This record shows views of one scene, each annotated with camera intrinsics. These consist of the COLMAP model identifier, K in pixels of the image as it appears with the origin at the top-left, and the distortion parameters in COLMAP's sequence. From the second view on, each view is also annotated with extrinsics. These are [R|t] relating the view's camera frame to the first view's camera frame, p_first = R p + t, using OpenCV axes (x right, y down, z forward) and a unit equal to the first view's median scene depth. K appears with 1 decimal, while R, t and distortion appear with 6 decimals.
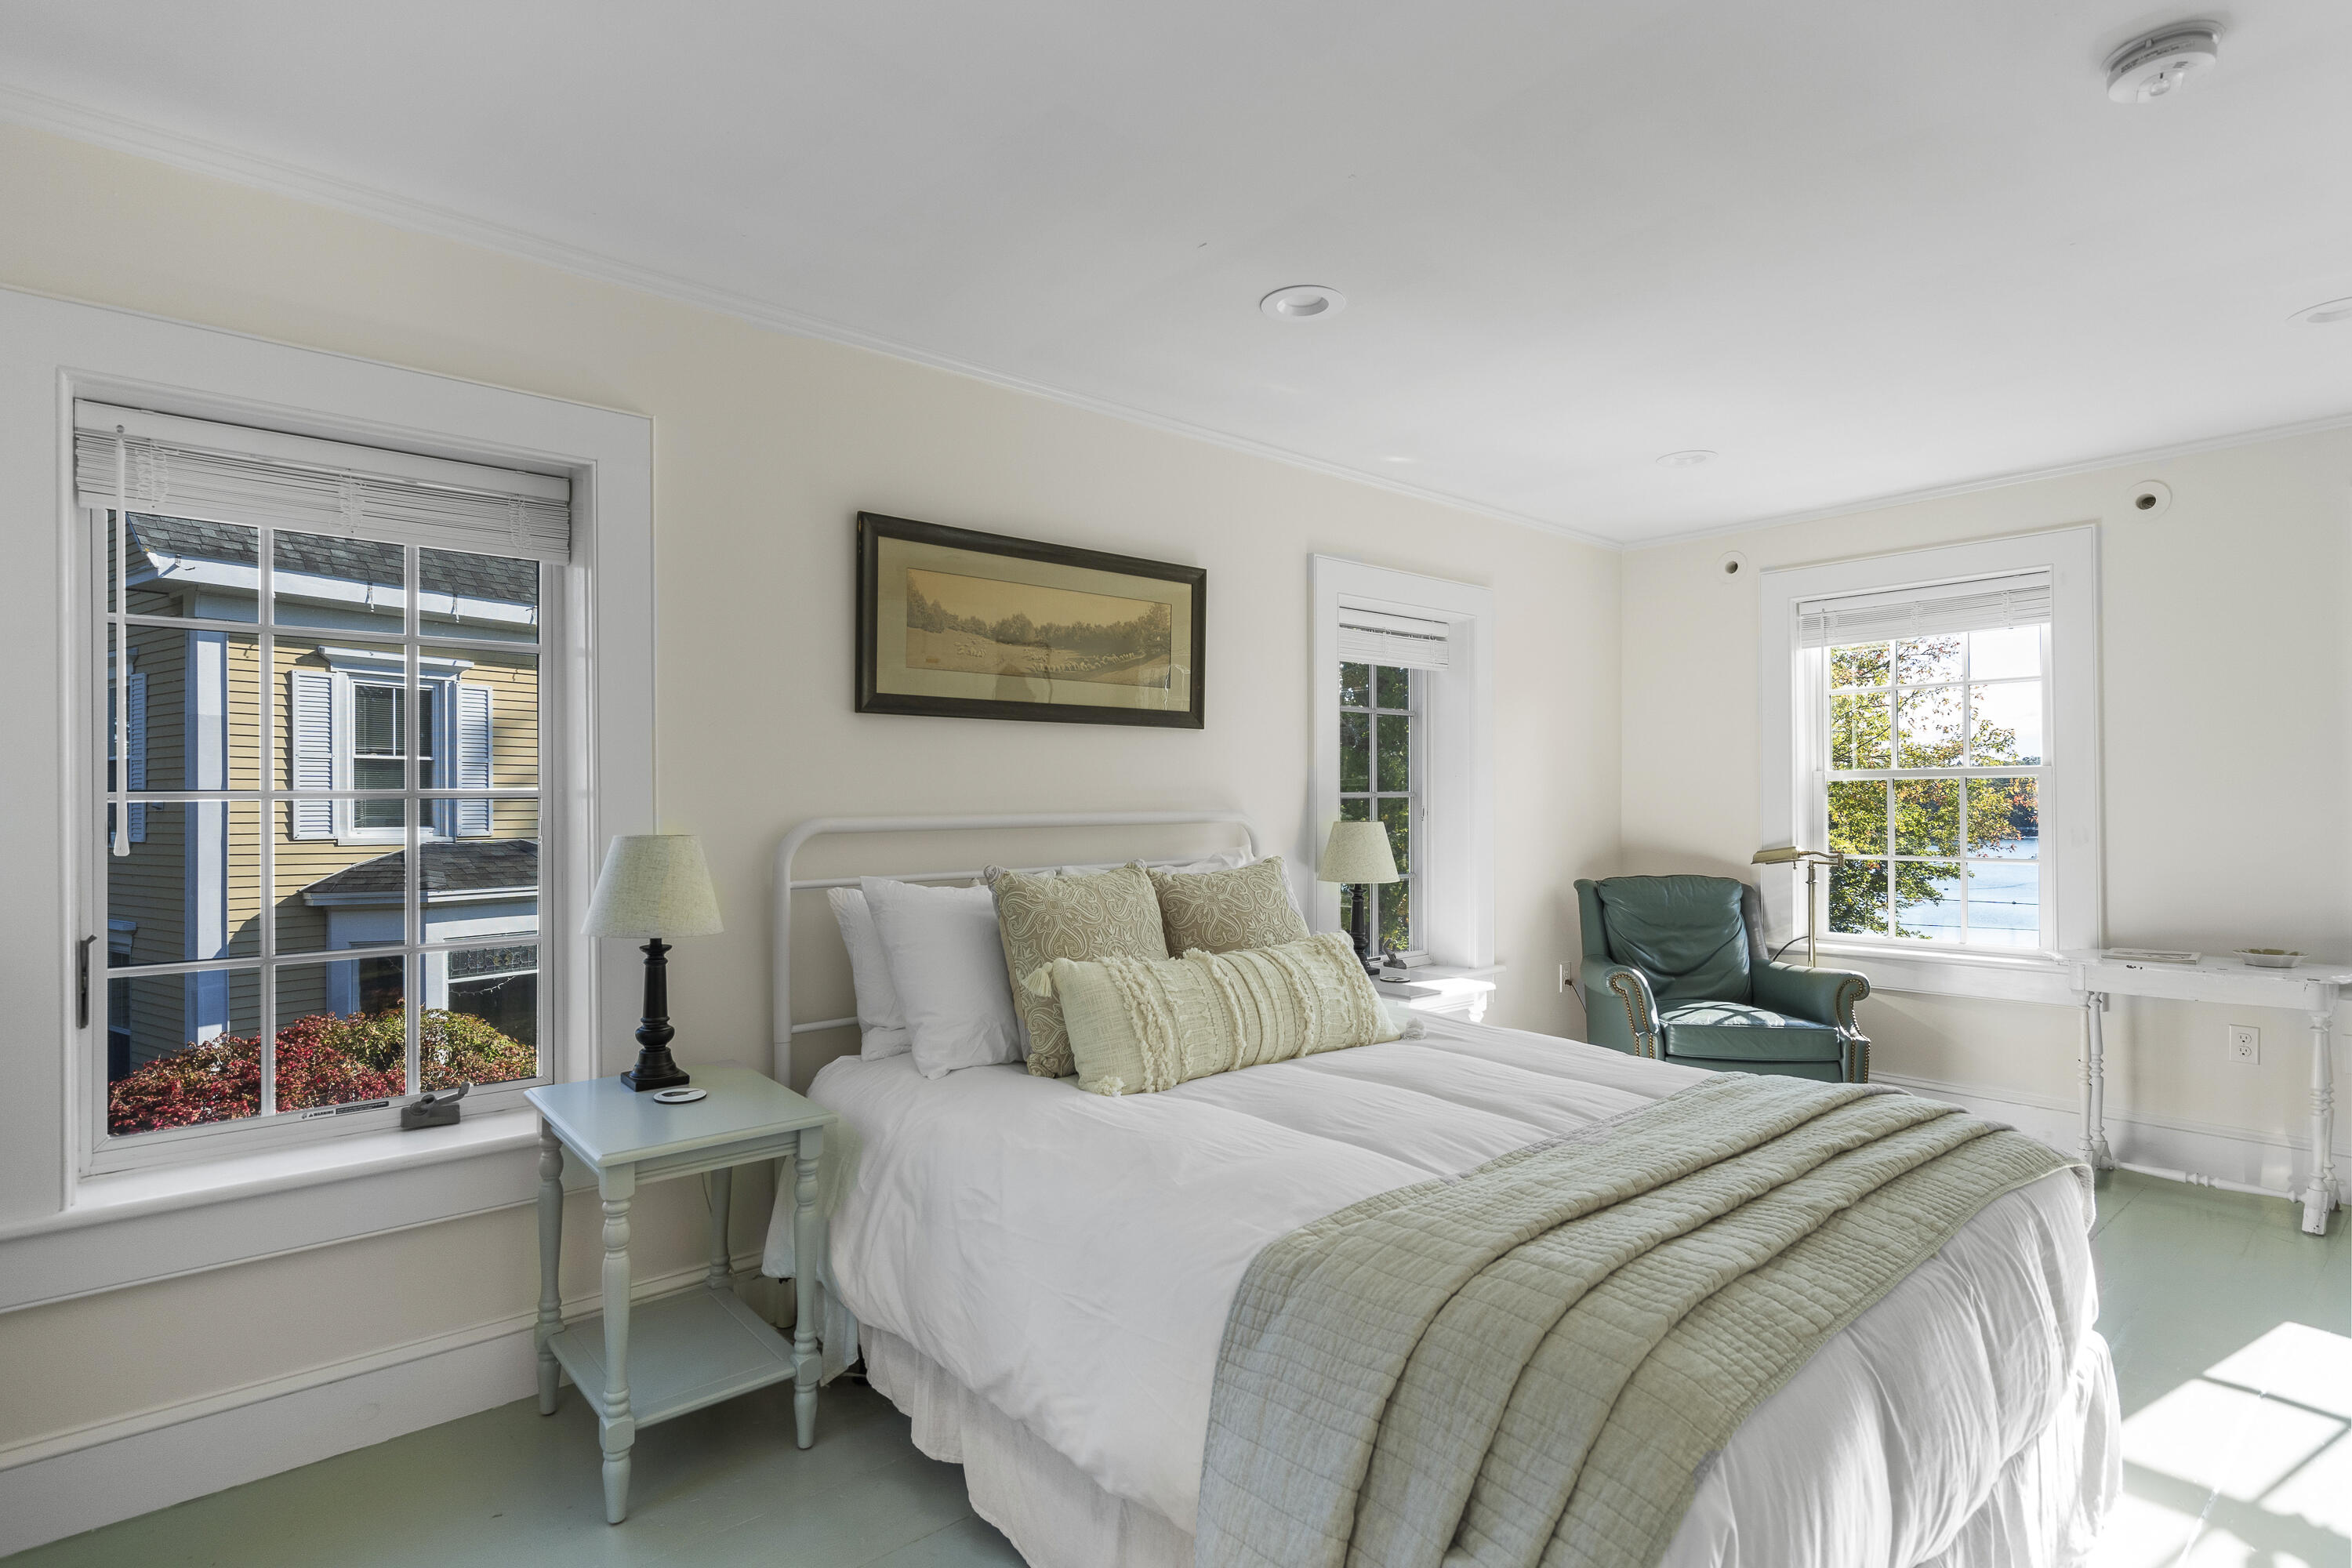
lens RADIAL K [[1221.9, 0, 1176.0], [0, 1221.9, 784.0], [0, 0, 1]] dist [0.000494, 0.000567]
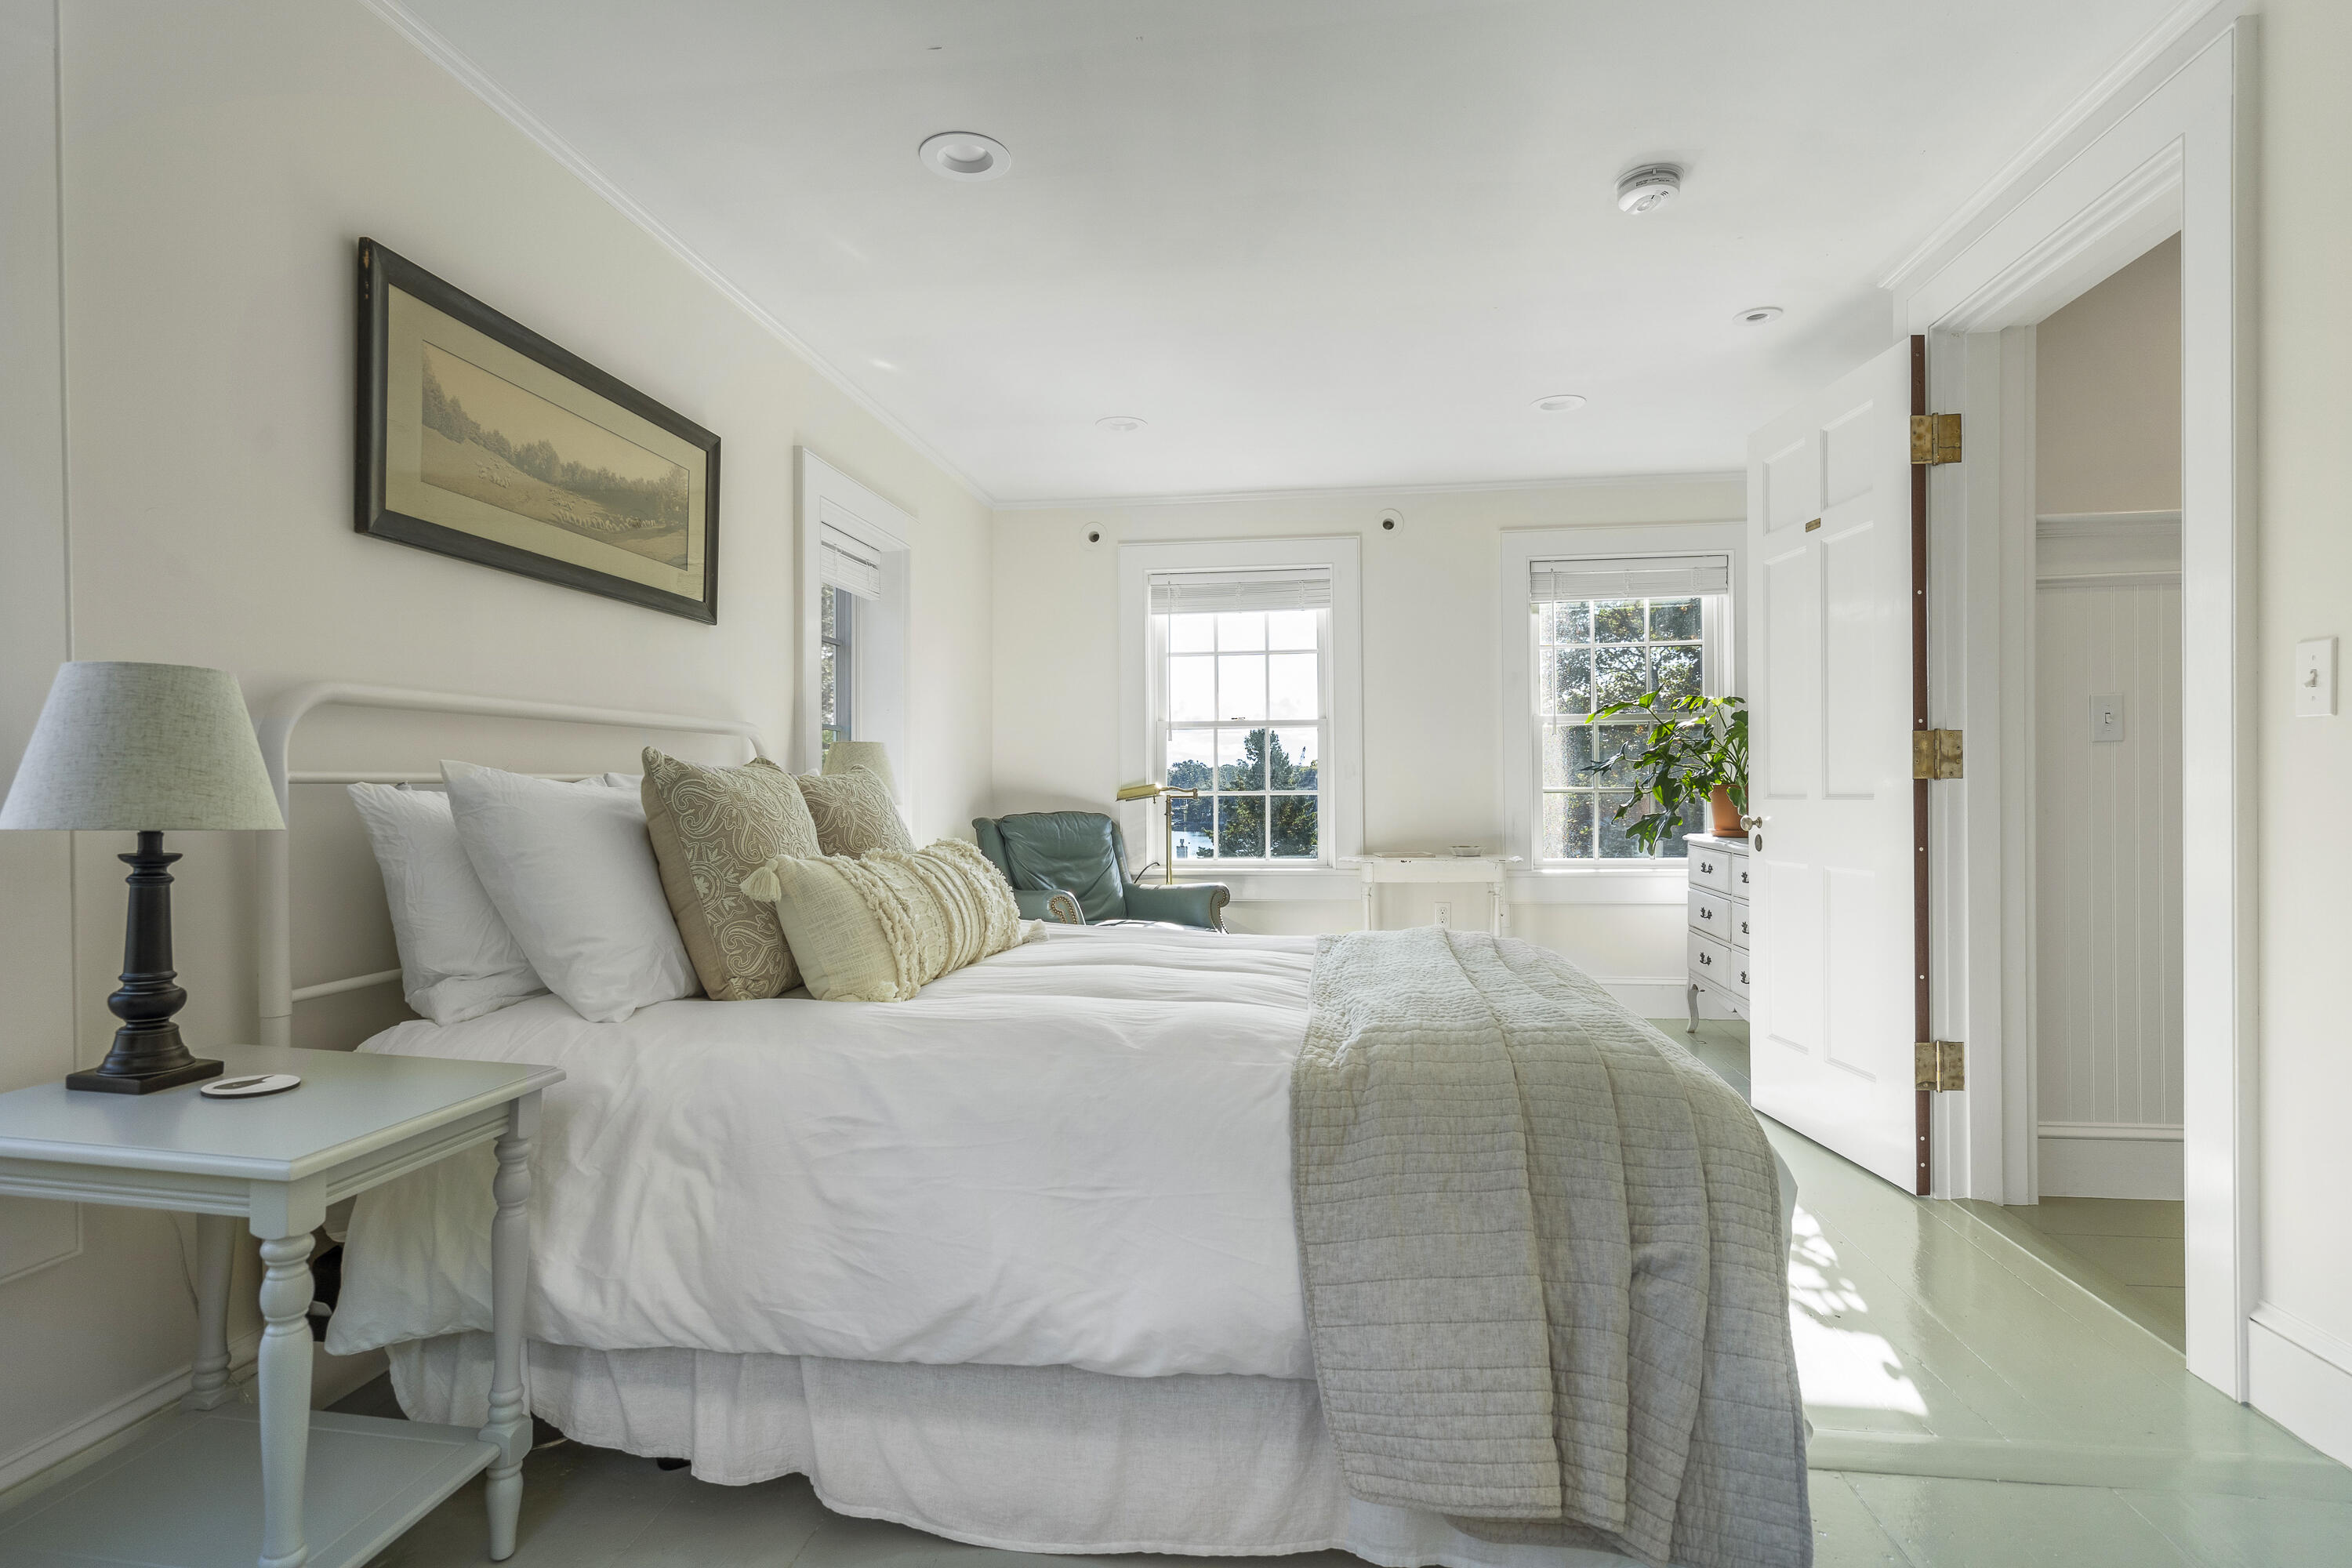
lens RADIAL K [[1220.7, 0, 1202.6], [0, 1220.7, 794.6], [0, 0, 1]] dist [0.005452, 0.001689]
pose [[0.746714, -0.002700, 0.665140, -0.326624], [-0.005380, 0.999935, 0.010099, 0.070383], [-0.665124, -0.011119, 0.746650, 0.154235]]
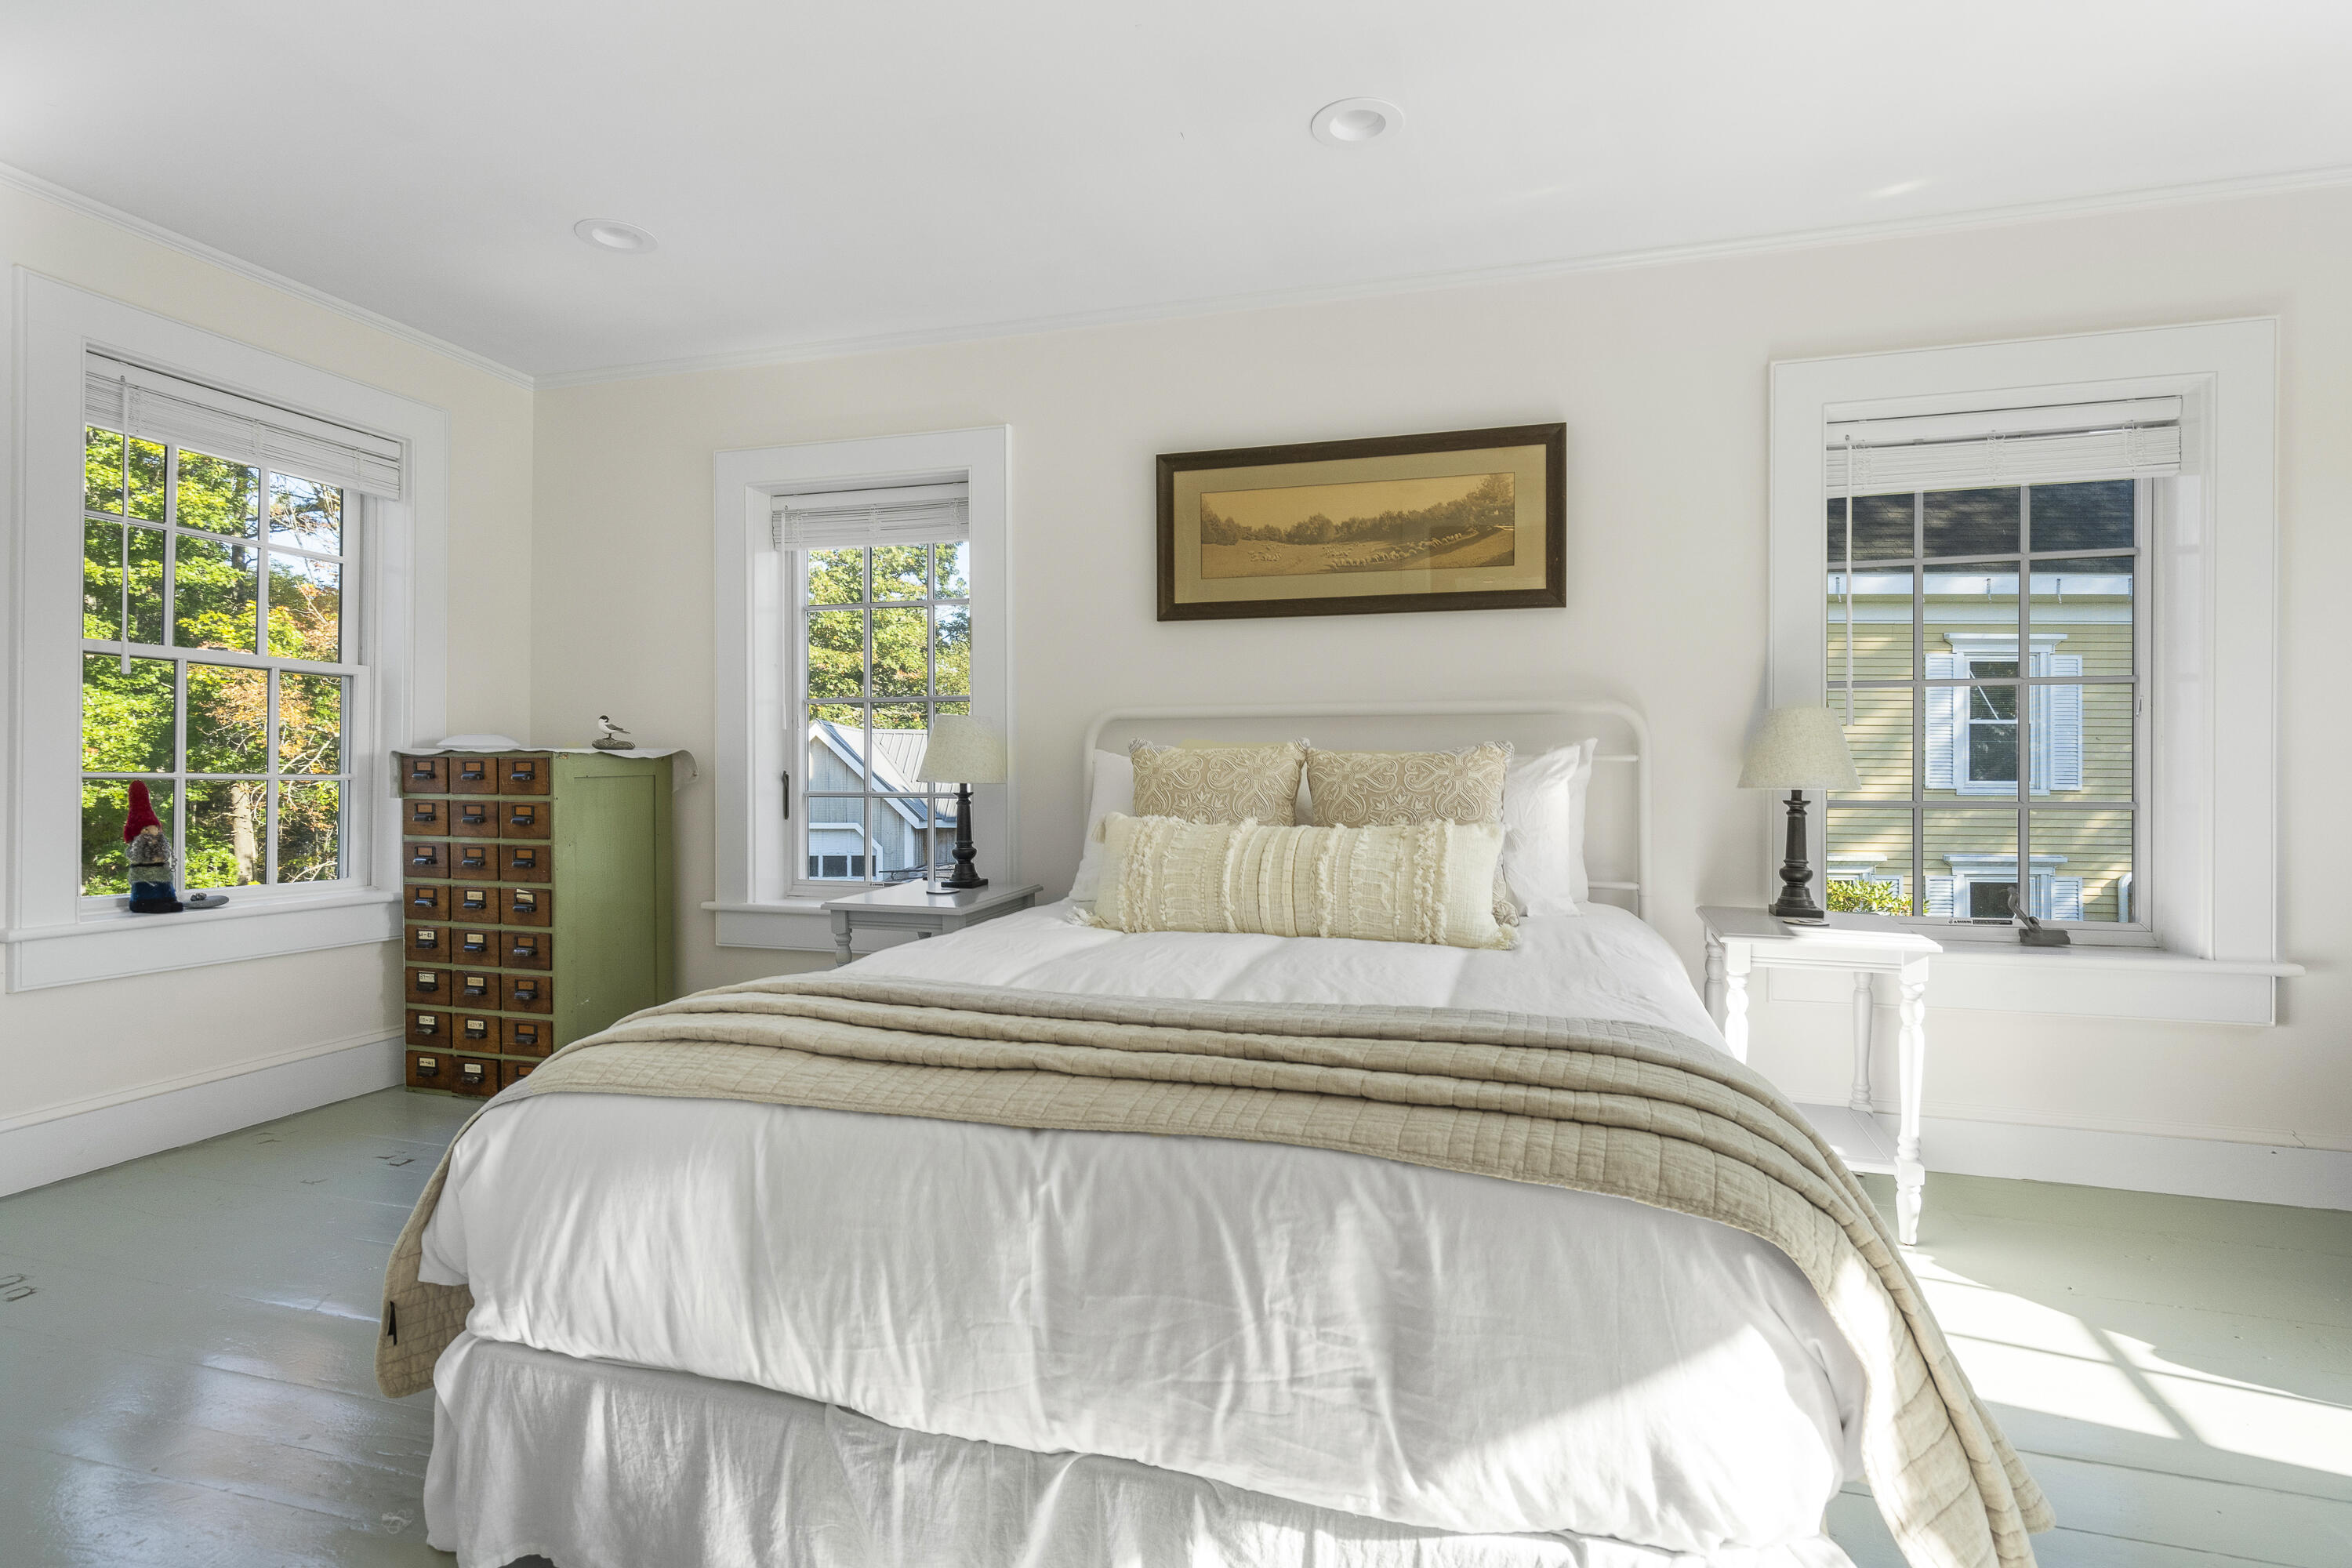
lens RADIAL K [[1228.3, 0, 1177.0], [0, 1228.3, 761.7], [0, 0, 1]] dist [0.002262, 0.001188]
pose [[0.513098, -0.004635, -0.858318, 0.709618], [0.003374, 0.999989, -0.003383, 0.075975], [0.858324, -0.001160, 0.513107, 0.349794]]
